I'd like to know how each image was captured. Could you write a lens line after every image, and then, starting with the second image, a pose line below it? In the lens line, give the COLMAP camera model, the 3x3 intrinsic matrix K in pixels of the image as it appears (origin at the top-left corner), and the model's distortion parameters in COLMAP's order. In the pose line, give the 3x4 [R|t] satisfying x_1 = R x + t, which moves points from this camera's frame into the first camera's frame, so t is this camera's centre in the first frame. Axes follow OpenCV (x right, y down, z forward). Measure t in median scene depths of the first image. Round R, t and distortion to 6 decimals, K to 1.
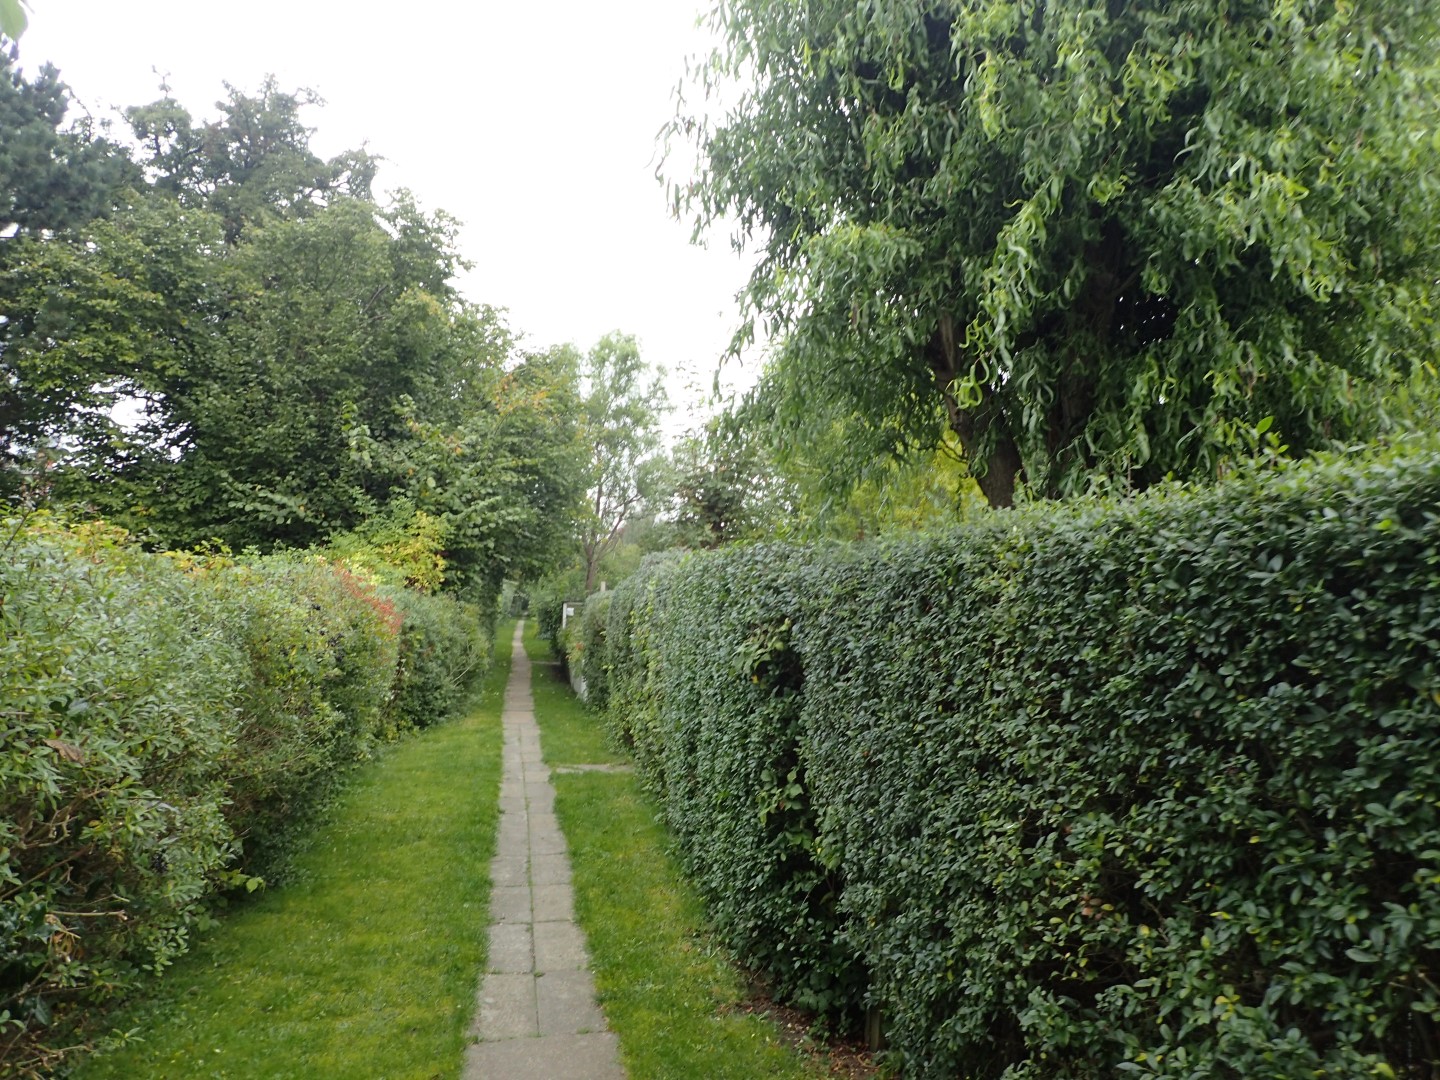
lens RADIAL K [[1047.0, 0, 721.2], [0, 1047.0, 540.2], [0, 0, 1]] dist [-0.002127, -0.000257]
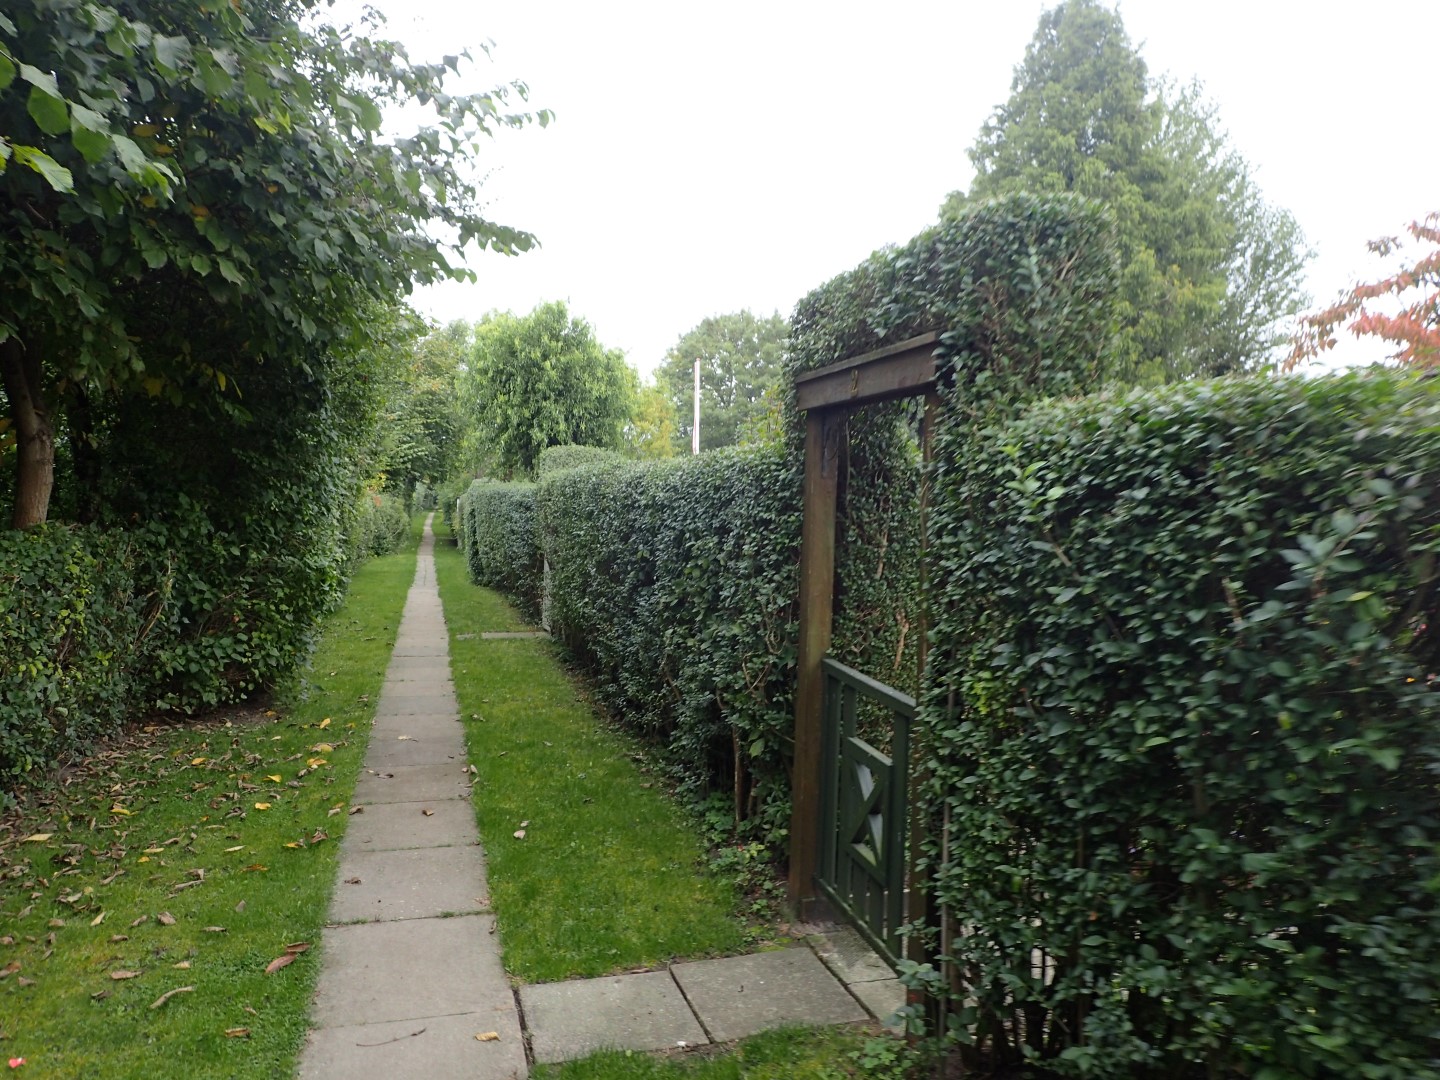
lens RADIAL K [[1047.0, 0, 718.5], [0, 1047.0, 541.0], [0, 0, 1]] dist [-0.002127, -0.000257]
pose [[0.997113, 0.010475, 0.075208, 0.180404], [-0.017726, 0.995184, 0.096412, -0.051173], [-0.073836, -0.097467, 0.992496, -0.857892]]
